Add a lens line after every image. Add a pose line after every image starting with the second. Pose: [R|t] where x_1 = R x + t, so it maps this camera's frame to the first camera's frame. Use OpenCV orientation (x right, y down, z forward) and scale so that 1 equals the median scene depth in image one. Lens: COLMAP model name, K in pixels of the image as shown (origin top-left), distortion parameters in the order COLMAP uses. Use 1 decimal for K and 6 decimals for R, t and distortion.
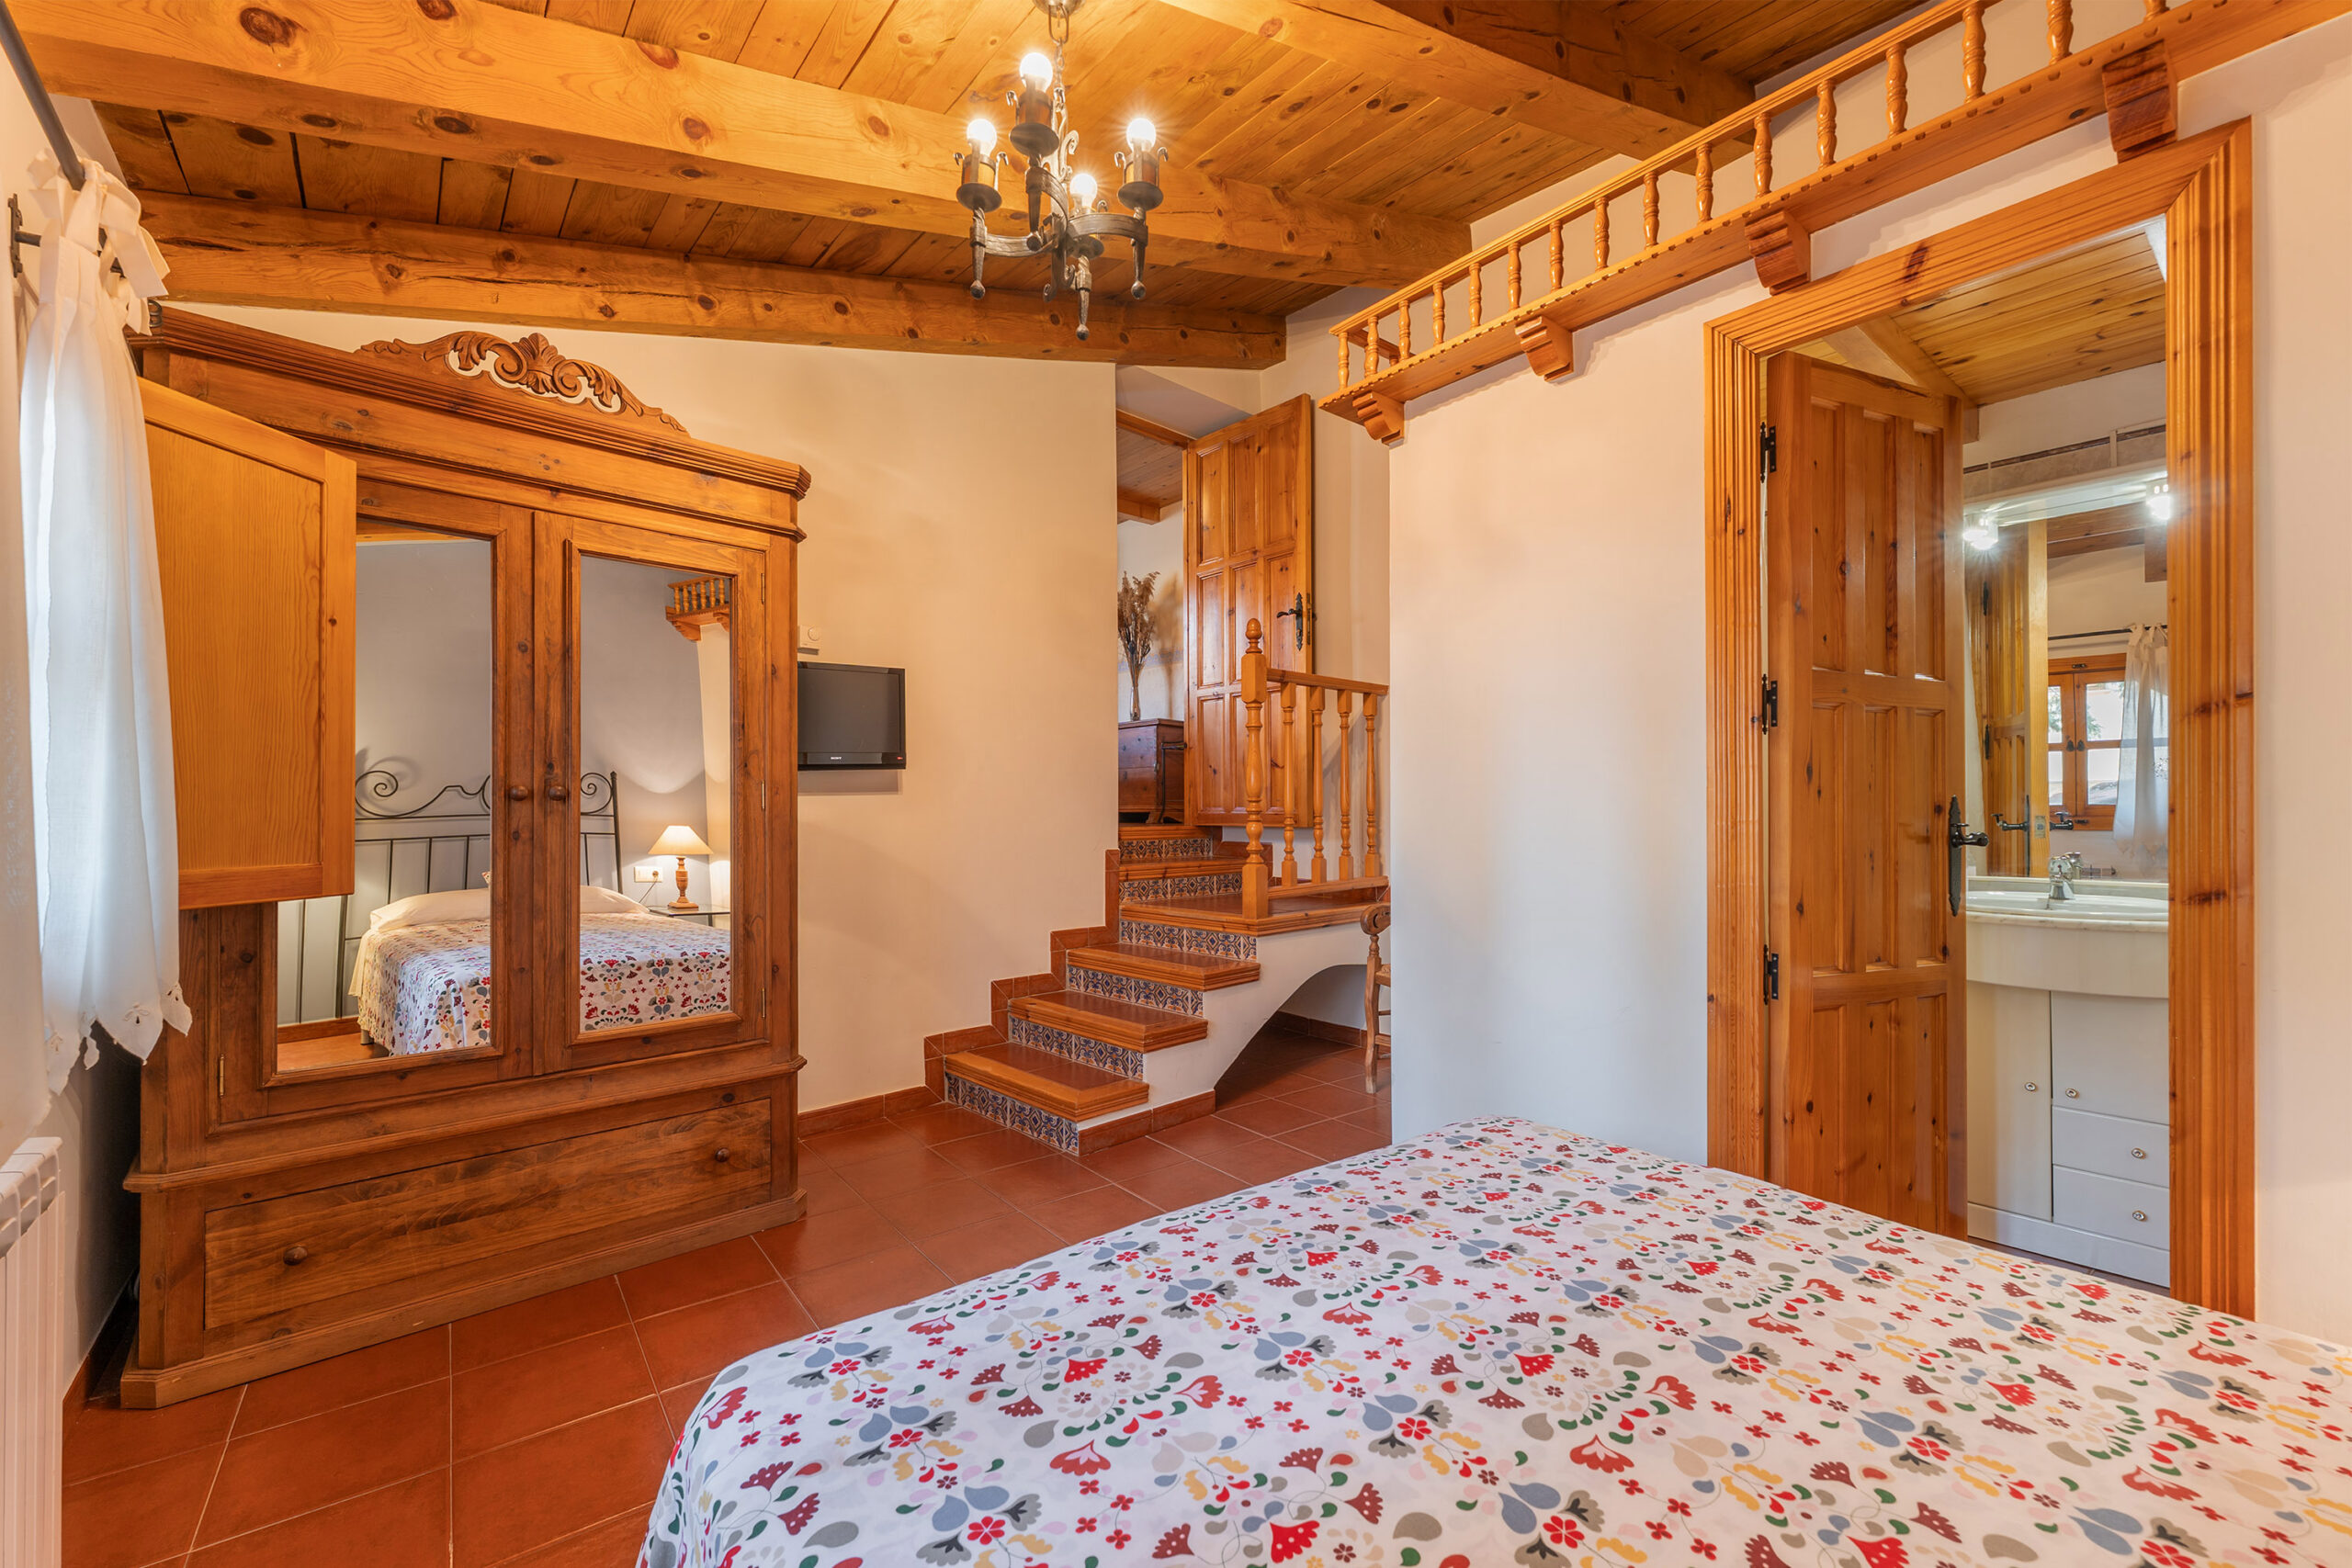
lens RADIAL K [[939.9, 0, 1191.9], [0, 939.9, 798.3], [0, 0, 1]] dist [-0.001377, -0.000789]
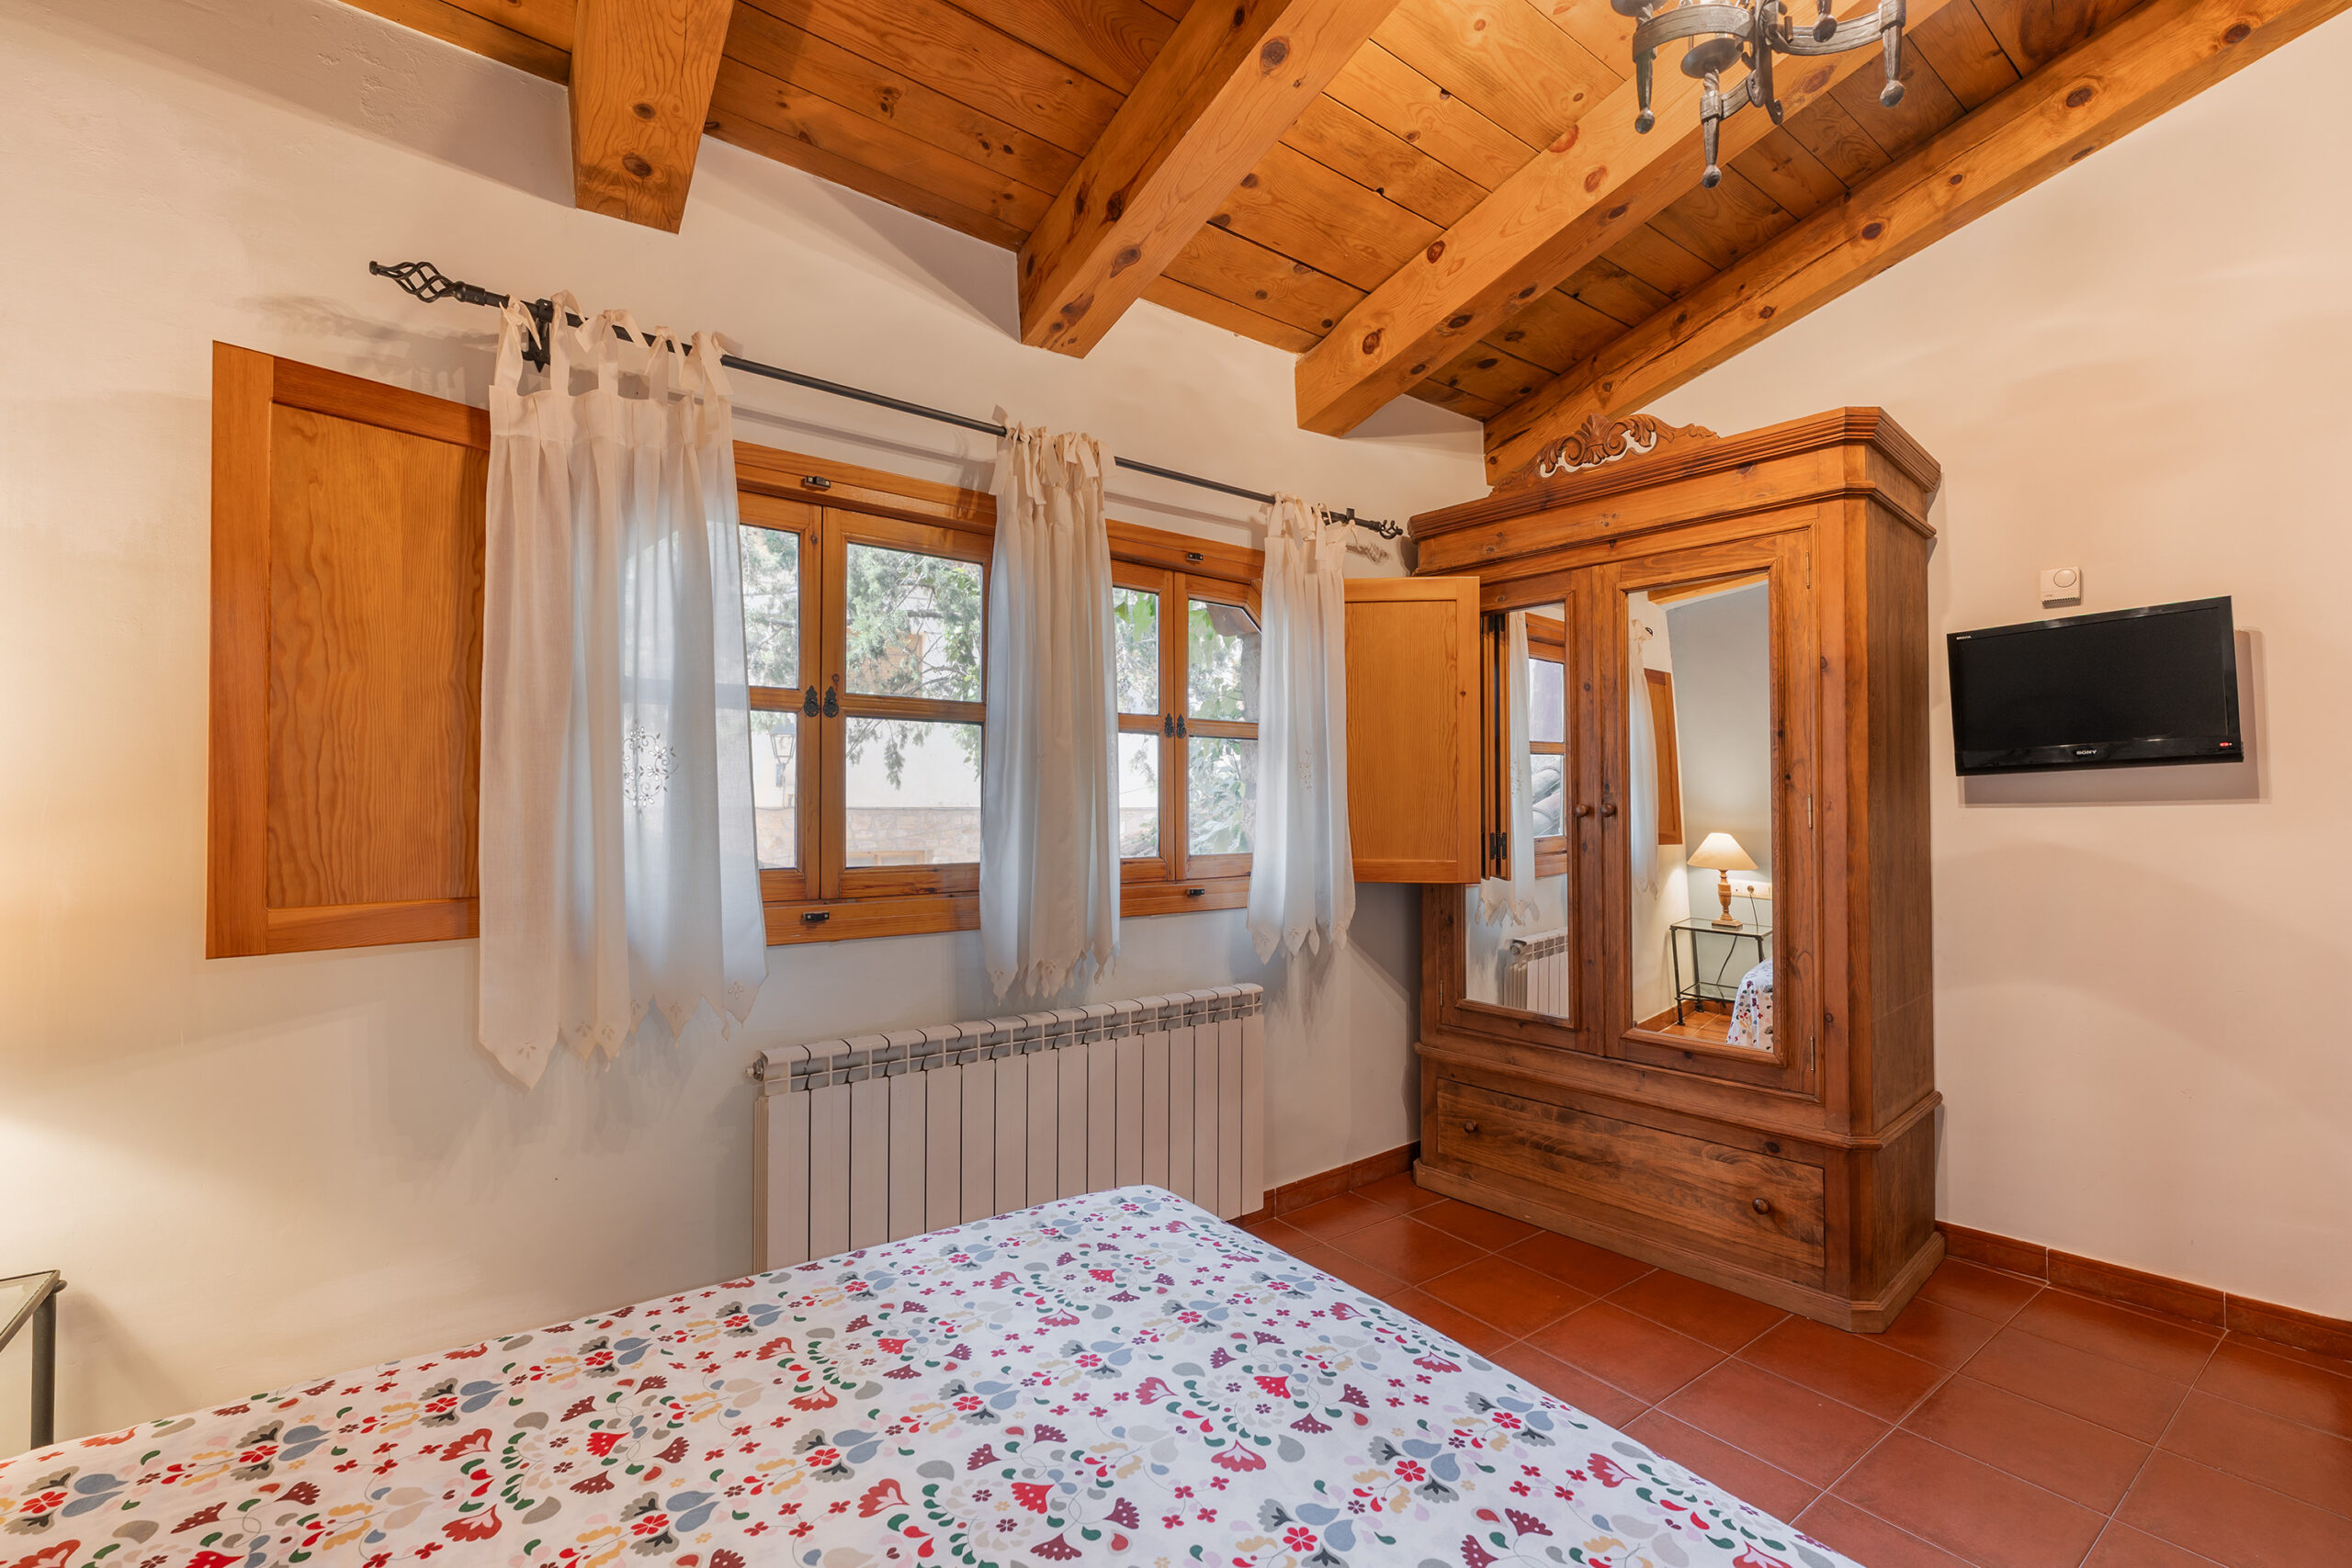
lens RADIAL K [[1069.2, 0, 1188.7], [0, 1069.2, 791.0], [0, 0, 1]] dist [-0.001591, -0.001290]
pose [[-0.056718, -0.011552, -0.998323, 0.811466], [0.012705, 0.999844, -0.012292, -0.025247], [0.998309, -0.013381, -0.056562, 0.721786]]
